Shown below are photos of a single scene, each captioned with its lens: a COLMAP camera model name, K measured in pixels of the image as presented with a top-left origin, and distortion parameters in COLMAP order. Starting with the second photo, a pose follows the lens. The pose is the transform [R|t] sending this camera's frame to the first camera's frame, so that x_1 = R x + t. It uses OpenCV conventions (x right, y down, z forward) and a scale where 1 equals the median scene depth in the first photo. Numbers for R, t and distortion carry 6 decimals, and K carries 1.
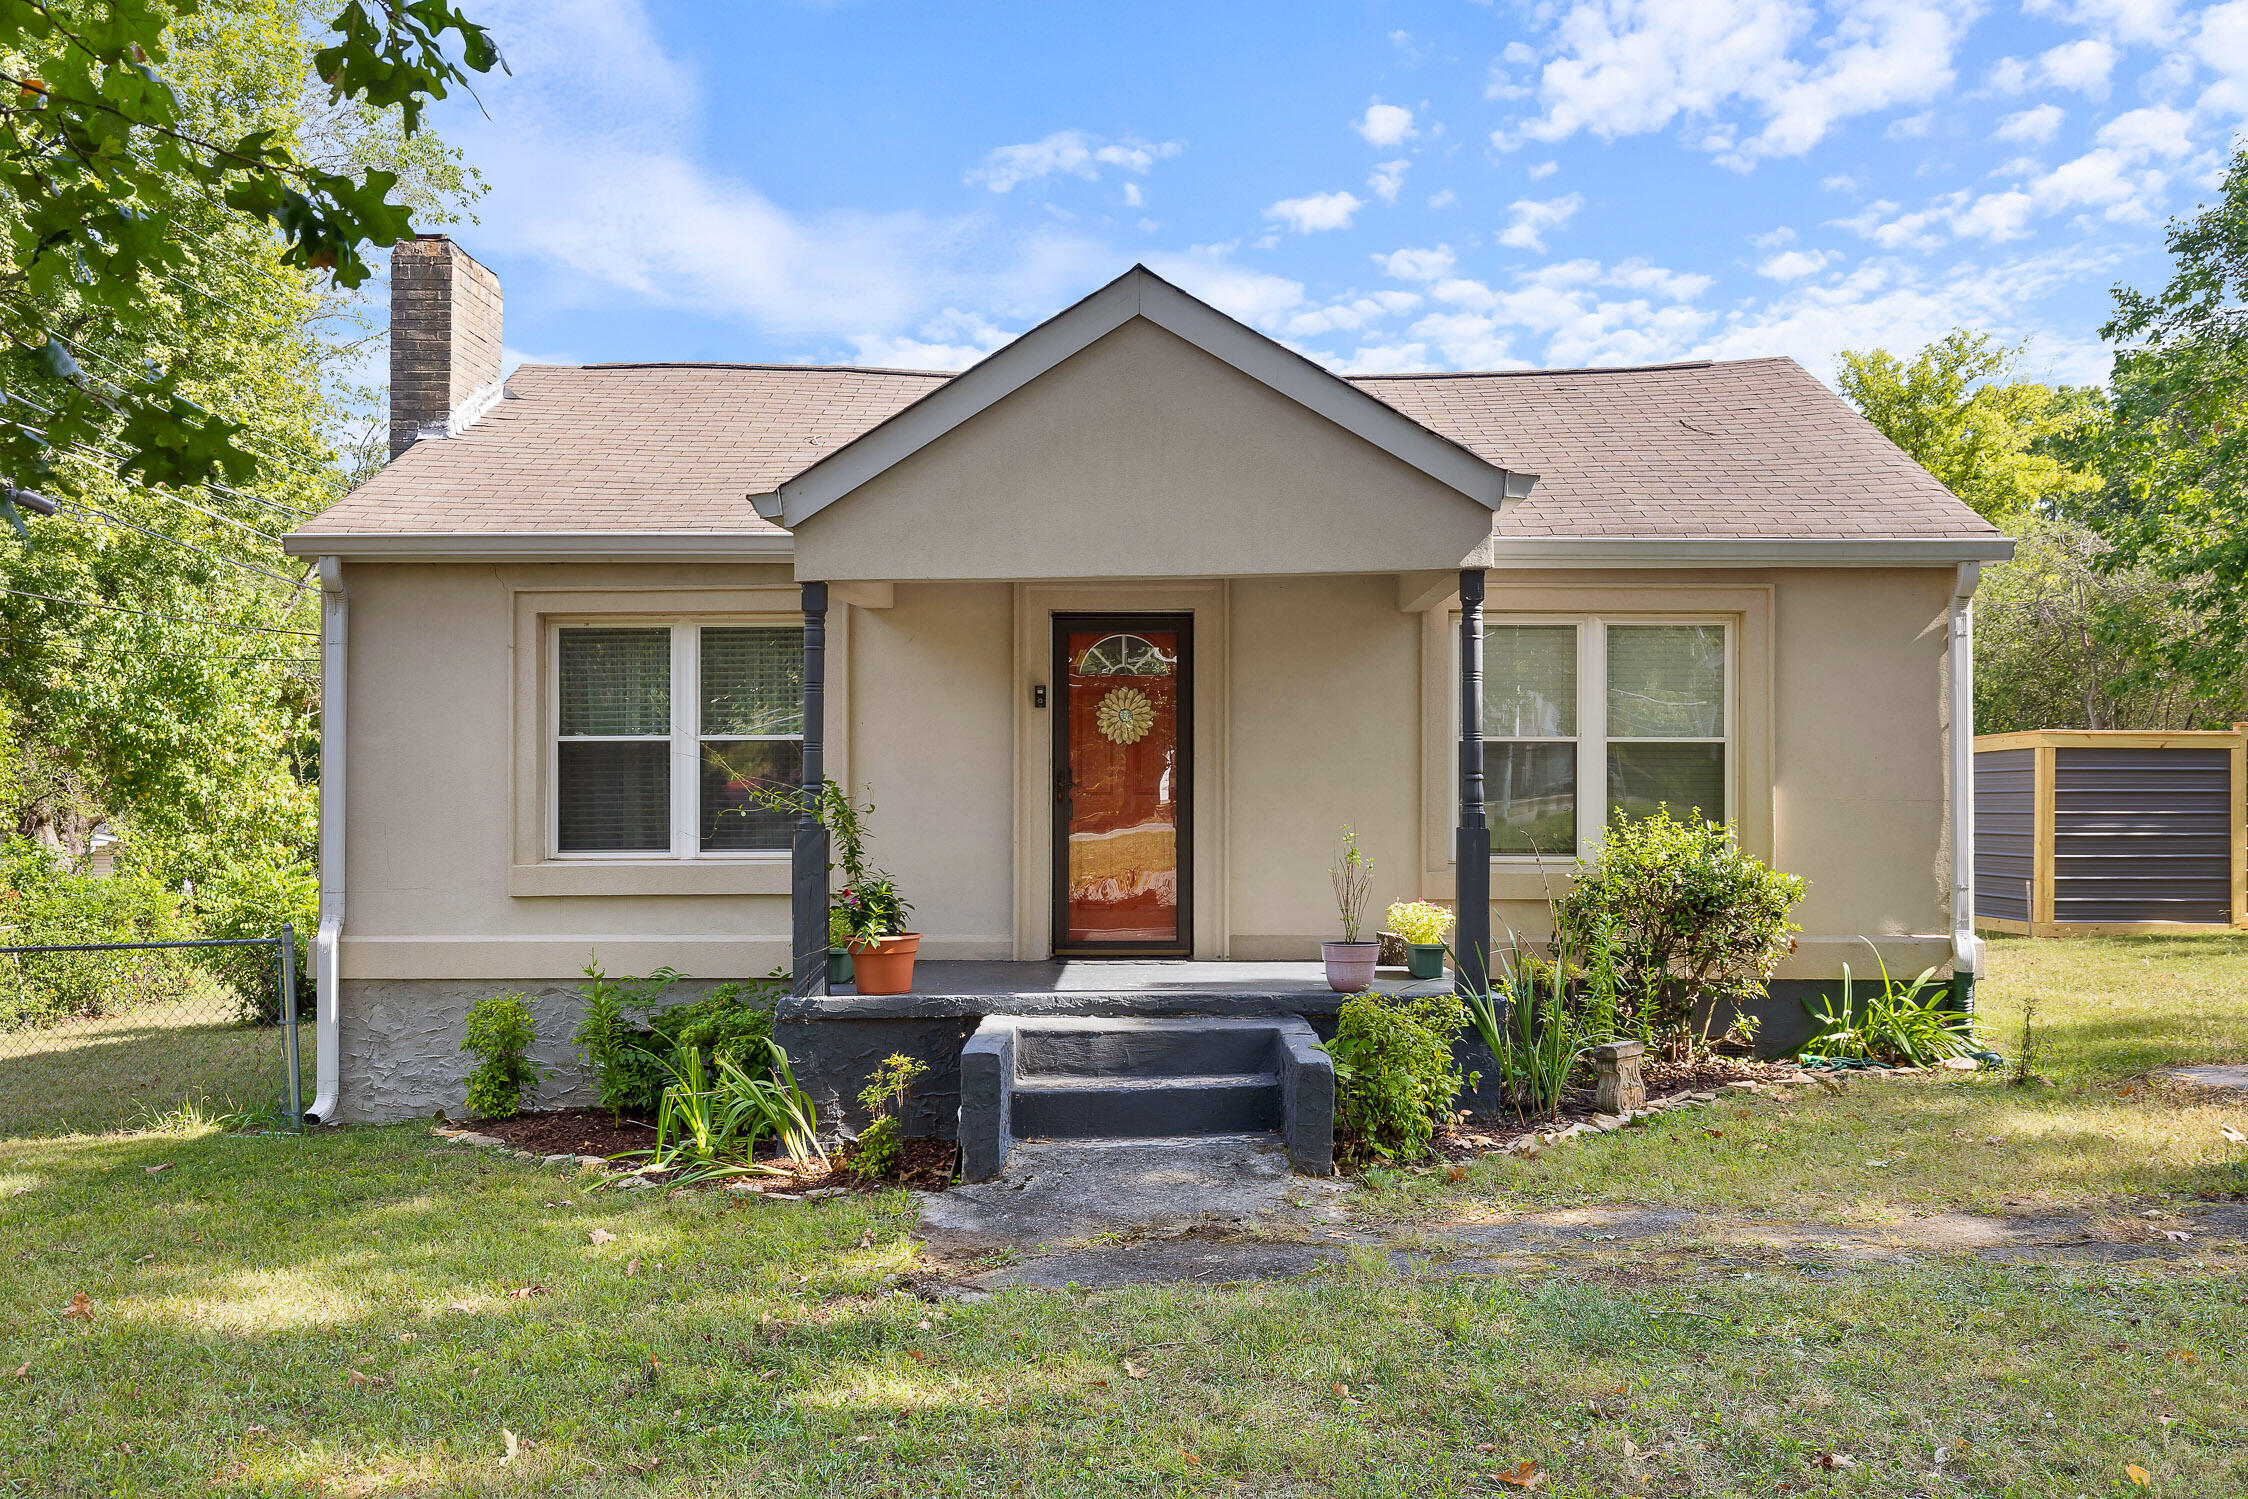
lens RADIAL K [[2130.3, 0, 1125.9], [0, 2130.3, 776.2], [0, 0, 1]] dist [0.003270, 0.000927]
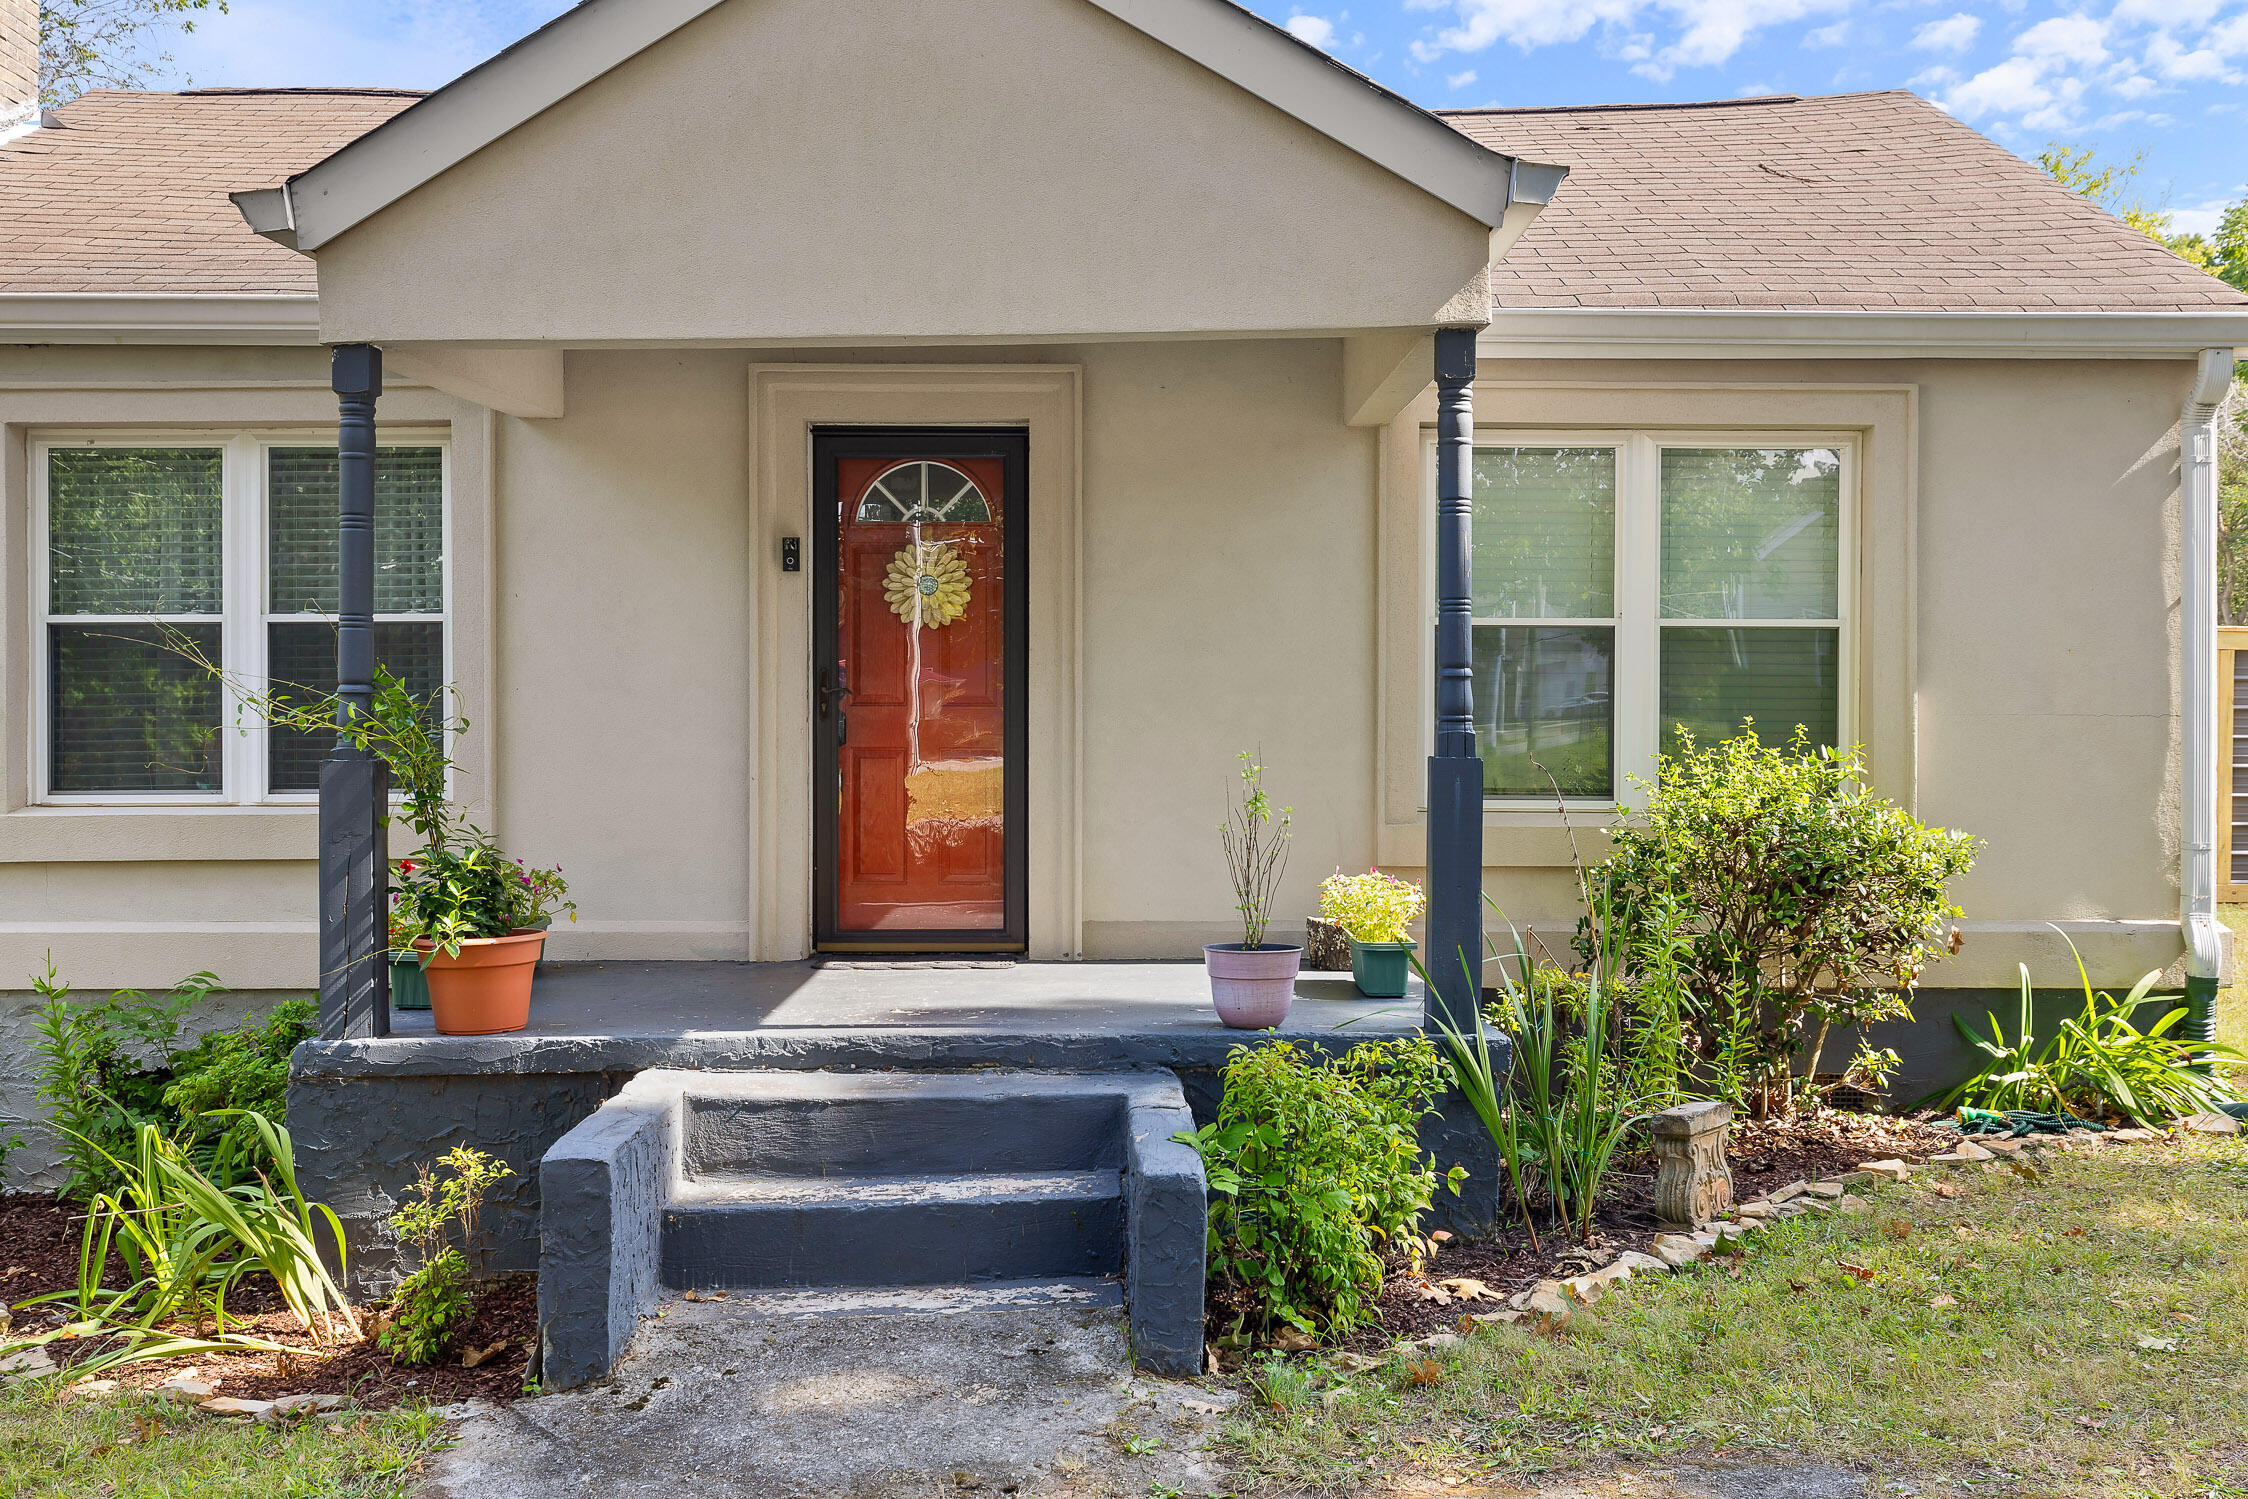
lens RADIAL K [[2236.4, 0, 1124.0], [0, 2236.4, 749.5], [0, 0, 1]] dist [0.004151, 0.004573]
pose [[0.999923, 0.000226, 0.012421, 0.056096], [-0.000486, 0.999781, 0.020945, 0.008133], [-0.012413, -0.020949, 0.999703, 0.337323]]
